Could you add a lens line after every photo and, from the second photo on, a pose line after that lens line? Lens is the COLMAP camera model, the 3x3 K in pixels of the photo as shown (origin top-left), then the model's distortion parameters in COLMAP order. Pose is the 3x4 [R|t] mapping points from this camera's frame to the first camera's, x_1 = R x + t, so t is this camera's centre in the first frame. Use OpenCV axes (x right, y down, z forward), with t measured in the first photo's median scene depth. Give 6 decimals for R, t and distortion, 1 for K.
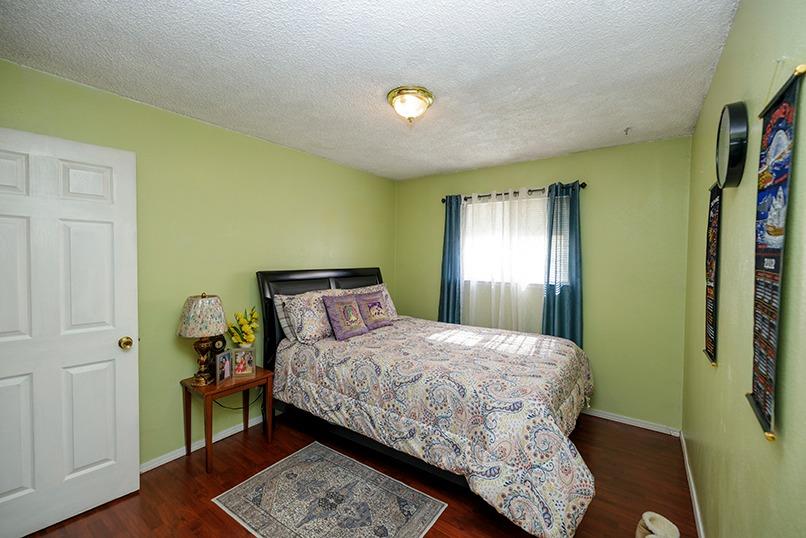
lens RADIAL K [[338.5, 0, 398.7], [0, 338.5, 263.9], [0, 0, 1]] dist [0.000099, -0.000179]
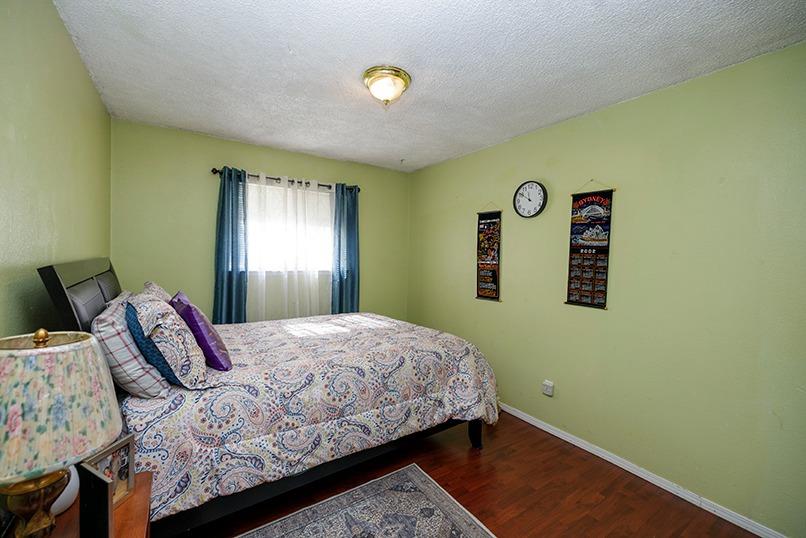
lens RADIAL K [[338.5, 0, 398.7], [0, 338.5, 263.9], [0, 0, 1]] dist [0.000099, -0.000179]
pose [[0.347027, -0.024544, 0.937534, -0.703649], [-0.000306, 0.999654, 0.026284, 0.010228], [-0.937855, -0.009409, 0.346900, 0.505792]]
